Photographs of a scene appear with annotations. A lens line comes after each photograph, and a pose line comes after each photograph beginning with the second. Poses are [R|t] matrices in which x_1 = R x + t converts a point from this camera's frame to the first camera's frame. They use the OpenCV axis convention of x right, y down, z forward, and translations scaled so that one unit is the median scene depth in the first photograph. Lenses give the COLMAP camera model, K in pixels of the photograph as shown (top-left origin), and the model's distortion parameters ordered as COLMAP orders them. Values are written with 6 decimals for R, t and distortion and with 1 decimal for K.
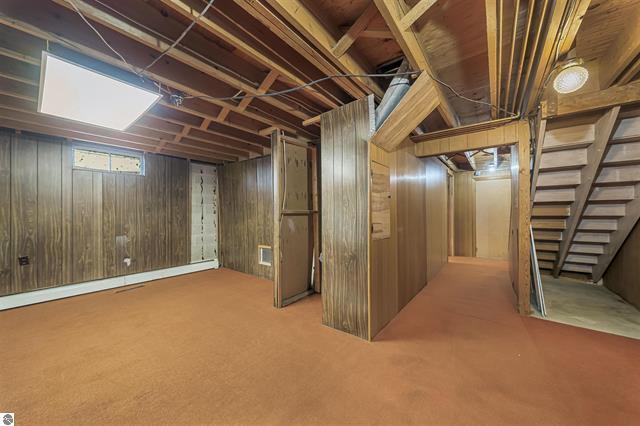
lens RADIAL K [[227.2, 0, 318.8], [0, 227.2, 214.4], [0, 0, 1]] dist [0.000161, 0.000650]
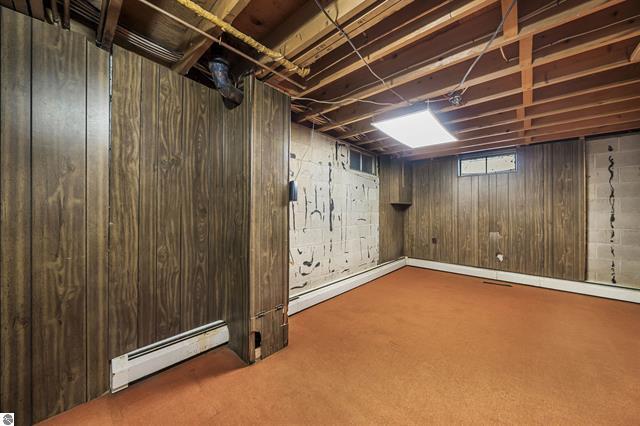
lens RADIAL K [[227.2, 0, 318.5], [0, 227.2, 209.9], [0, 0, 1]] dist [0.000161, 0.000650]
pose [[-0.069472, -0.005708, -0.997568, 0.254584], [-0.018748, 0.999814, -0.004415, 0.010441], [0.997408, 0.018395, -0.069566, 0.248146]]
